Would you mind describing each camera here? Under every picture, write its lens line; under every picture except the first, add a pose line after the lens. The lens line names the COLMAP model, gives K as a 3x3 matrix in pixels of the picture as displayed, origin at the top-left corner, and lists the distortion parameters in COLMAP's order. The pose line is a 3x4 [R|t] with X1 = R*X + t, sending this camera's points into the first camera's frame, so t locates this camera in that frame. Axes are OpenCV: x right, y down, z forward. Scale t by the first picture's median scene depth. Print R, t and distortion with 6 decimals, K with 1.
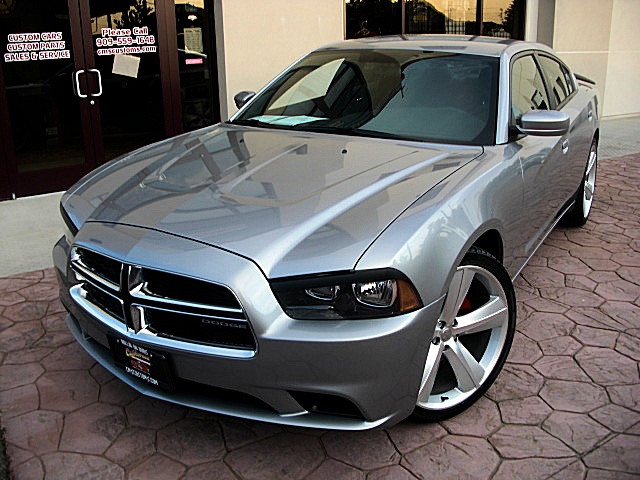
lens RADIAL K [[621.2, 0, 320.0], [0, 621.2, 240.0], [0, 0, 1]] dist [-0.216541, 0.198633]
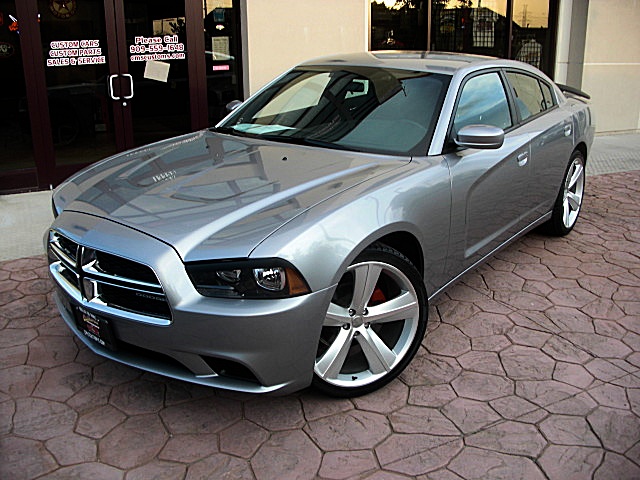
lens RADIAL K [[621.2, 0, 320.0], [0, 621.2, 240.0], [0, 0, 1]] dist [-0.216541, 0.198633]
pose [[0.994235, 0.044448, -0.097577, 0.230396], [-0.044647, 0.999003, 0.000145, 0.005113], [0.097487, 0.004212, 0.995228, -0.146340]]
